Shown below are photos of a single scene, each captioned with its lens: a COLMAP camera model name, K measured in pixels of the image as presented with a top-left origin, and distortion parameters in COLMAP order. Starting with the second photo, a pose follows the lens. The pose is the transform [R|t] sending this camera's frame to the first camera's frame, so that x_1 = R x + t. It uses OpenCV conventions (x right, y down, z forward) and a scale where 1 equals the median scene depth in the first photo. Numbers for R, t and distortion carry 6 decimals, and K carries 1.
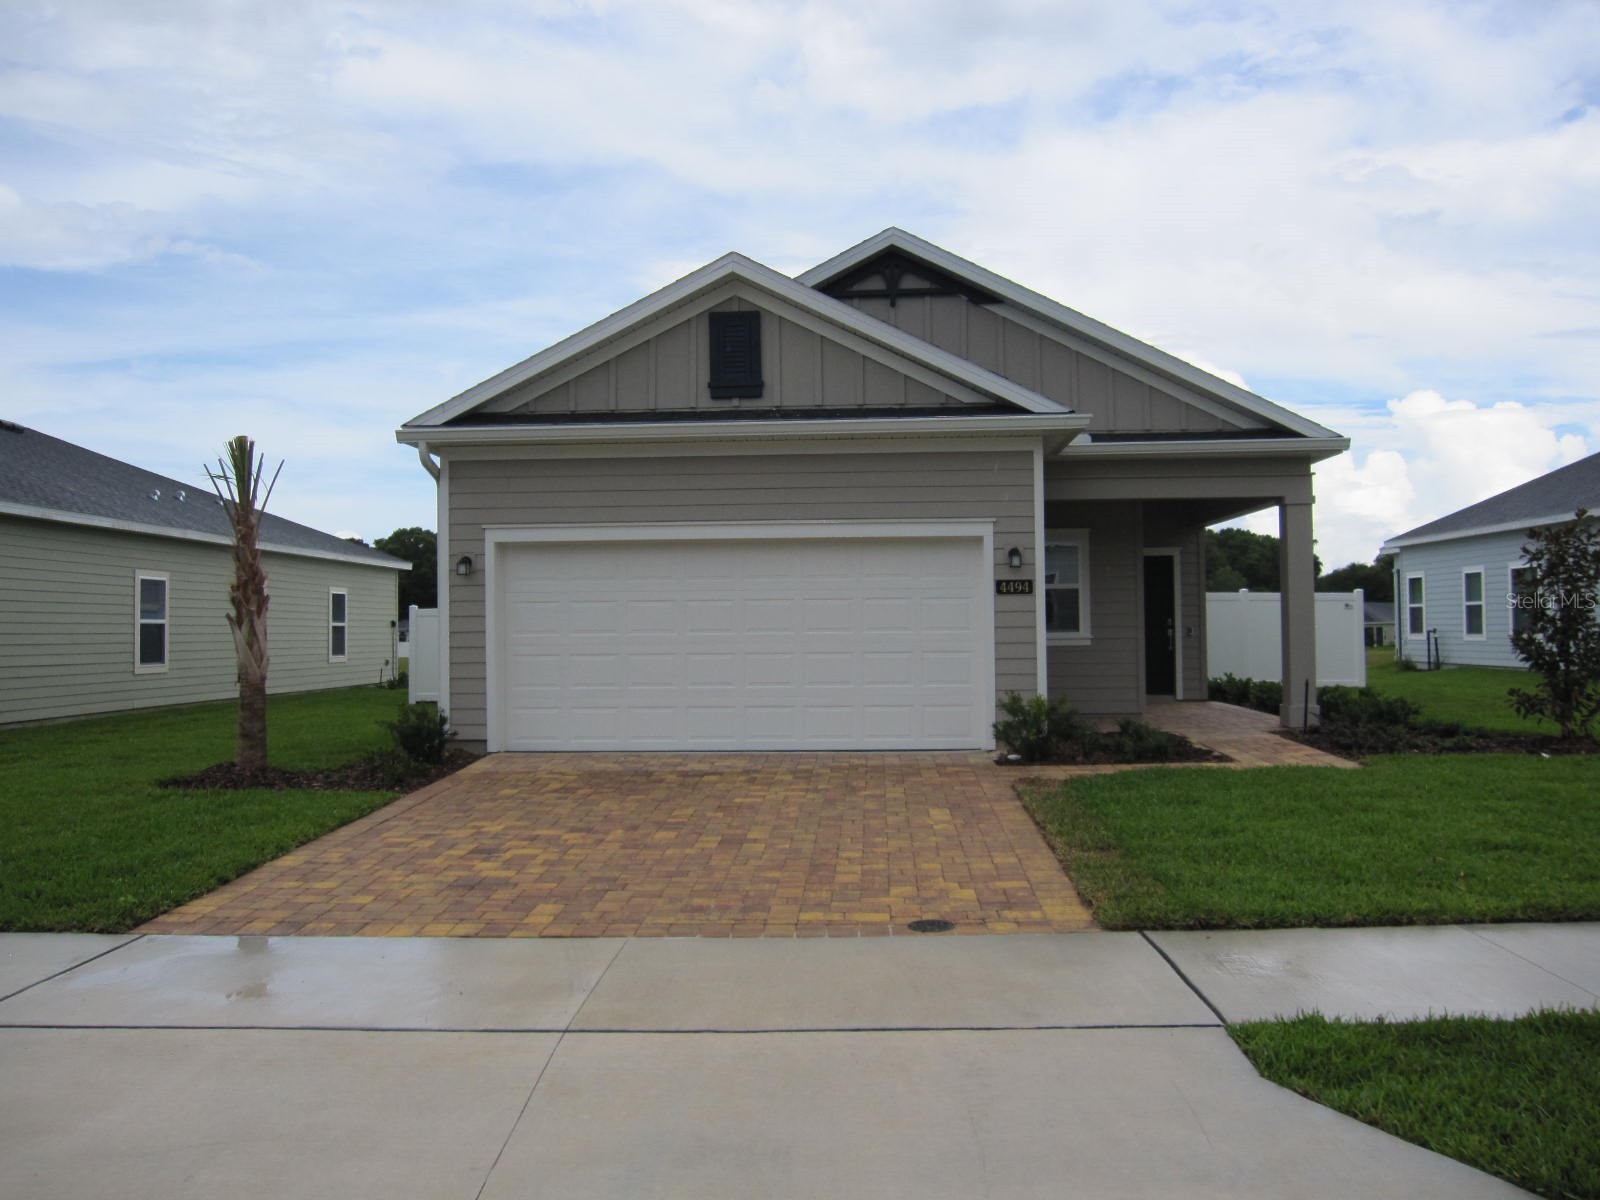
lens RADIAL K [[1329.9, 0, 799.0], [0, 1329.9, 588.2], [0, 0, 1]] dist [-0.070659, 0.048706]
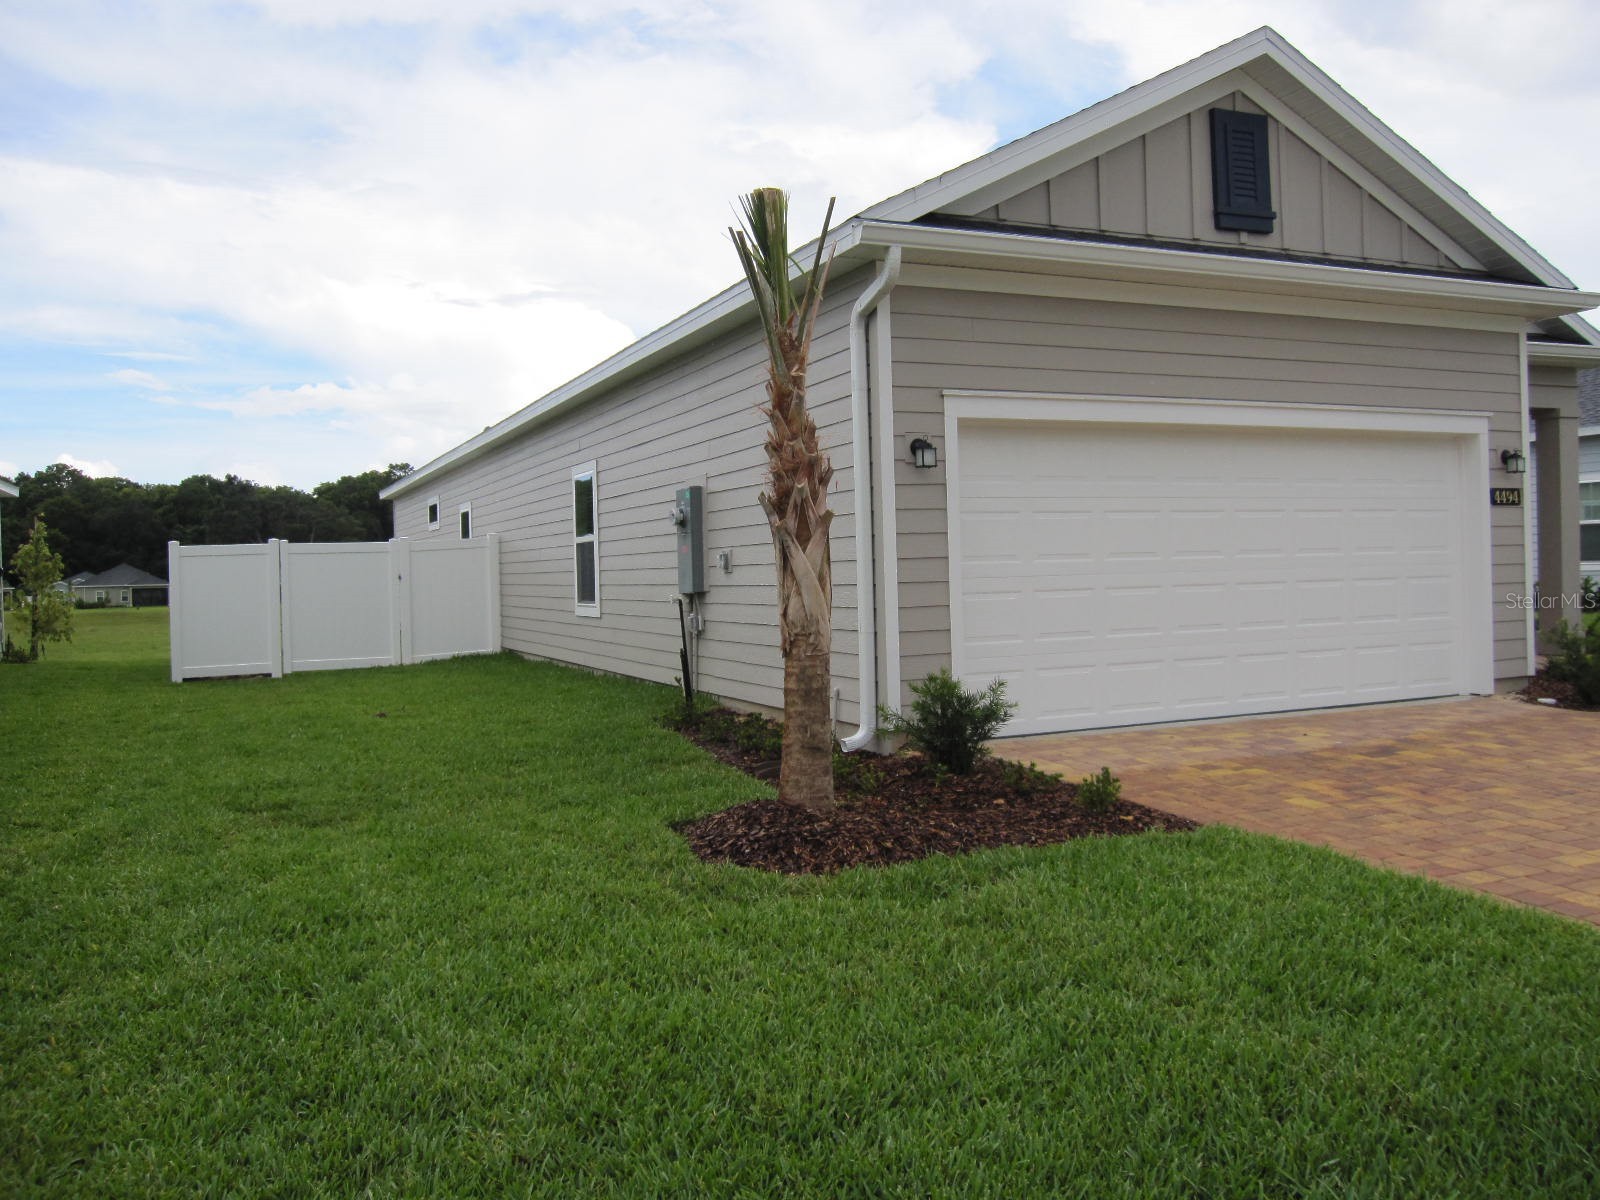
lens RADIAL K [[1329.9, 0, 800.3], [0, 1329.9, 603.0], [0, 0, 1]] dist [-0.070659, 0.048706]
pose [[0.892438, -0.025716, 0.450437, -0.583125], [0.004180, 0.998803, 0.048740, 0.022851], [-0.451151, -0.041615, 0.891477, 0.454599]]
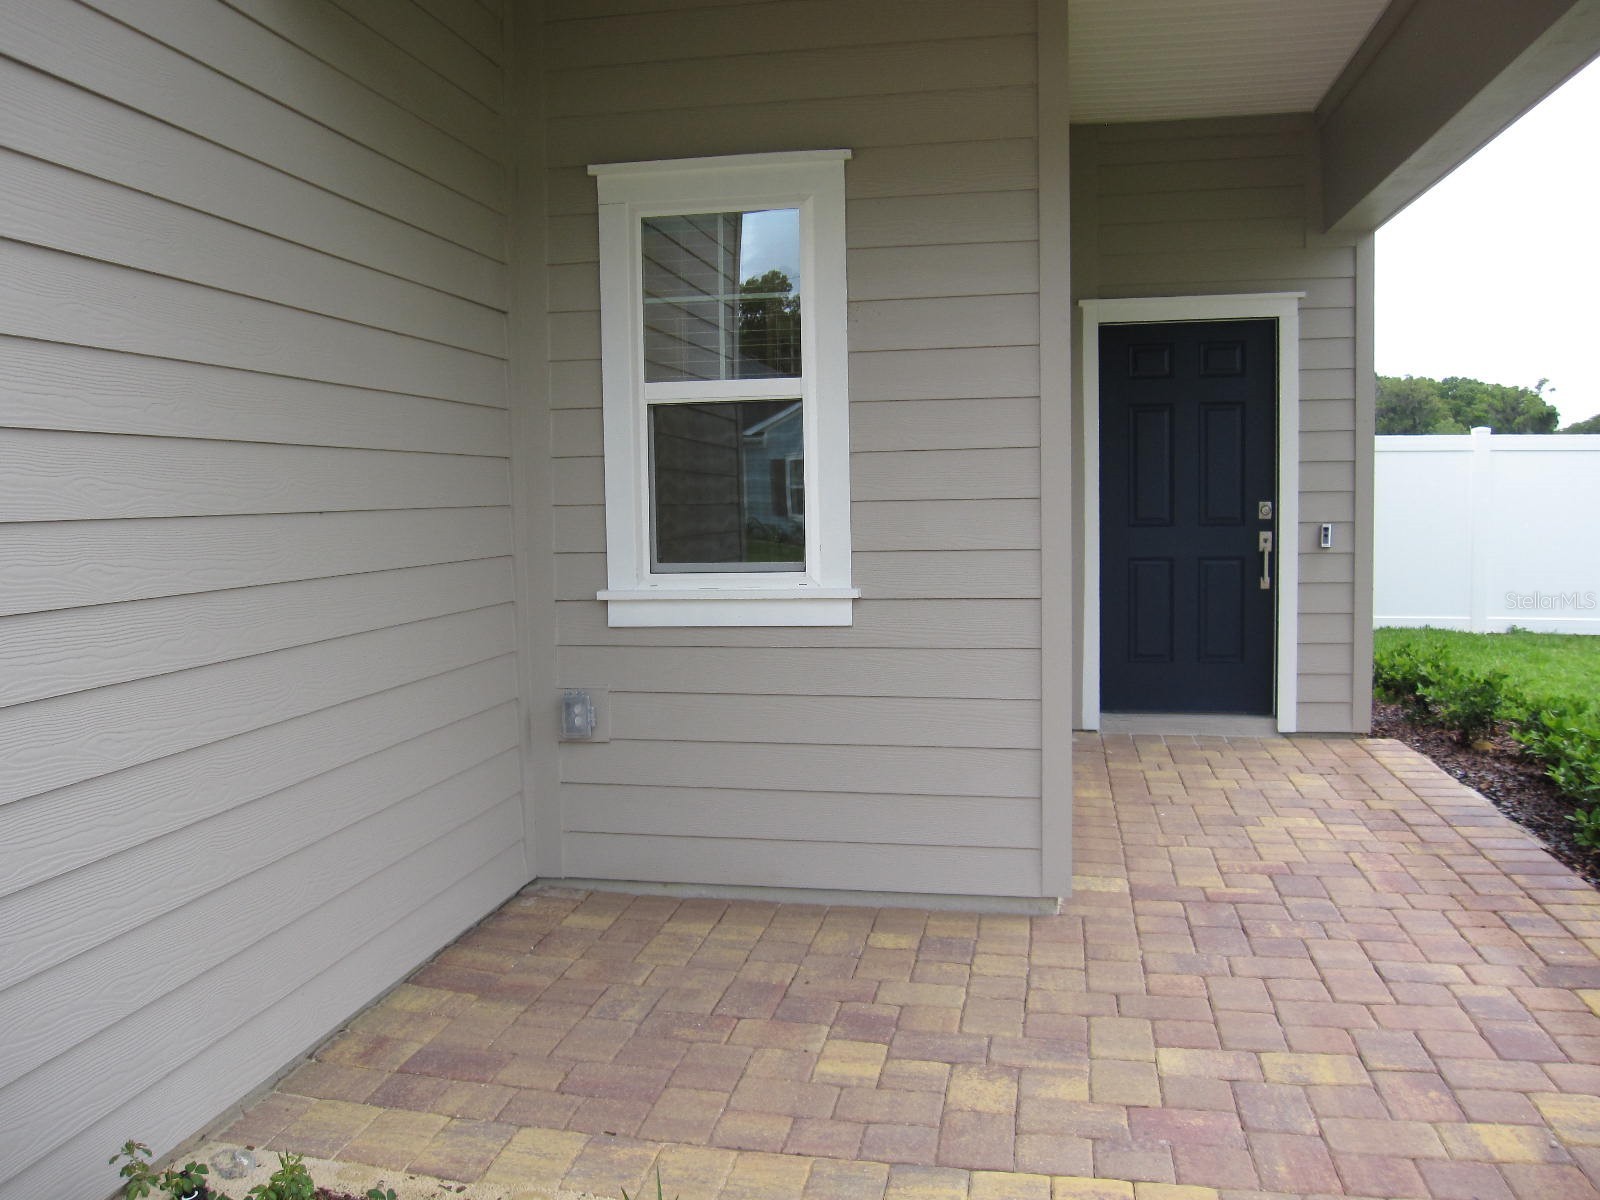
lens RADIAL K [[1329.9, 0, 796.7], [0, 1329.9, 596.2], [0, 0, 1]] dist [-0.070659, 0.048706]
pose [[0.989346, 0.005051, -0.145497, 0.302297], [0.011049, 0.993911, 0.109632, 0.012089], [0.145165, -0.110071, 0.983266, 0.922420]]
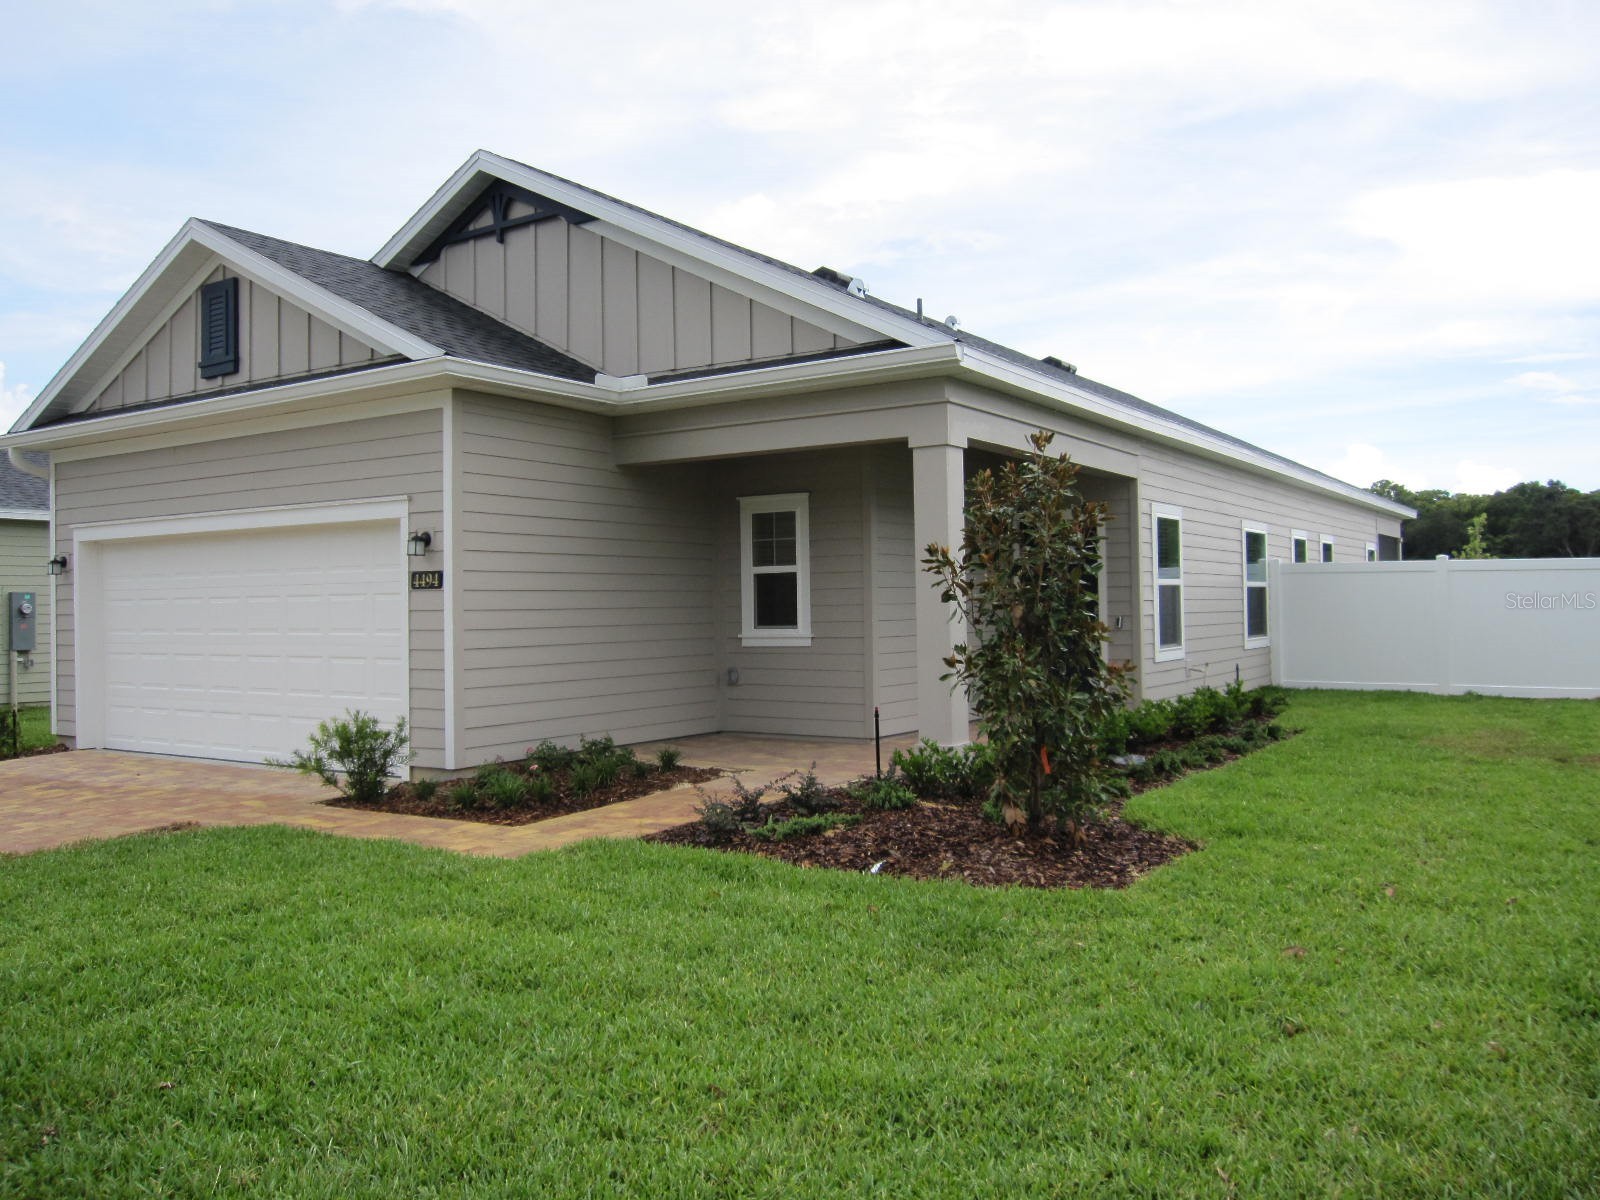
lens RADIAL K [[1329.9, 0, 795.2], [0, 1329.9, 596.7], [0, 0, 1]] dist [-0.070659, 0.048706]
pose [[0.862407, -0.005820, -0.506182, 0.736877], [0.021512, 0.999452, 0.025159, -0.006125], [0.505758, -0.032586, 0.862060, 0.411659]]
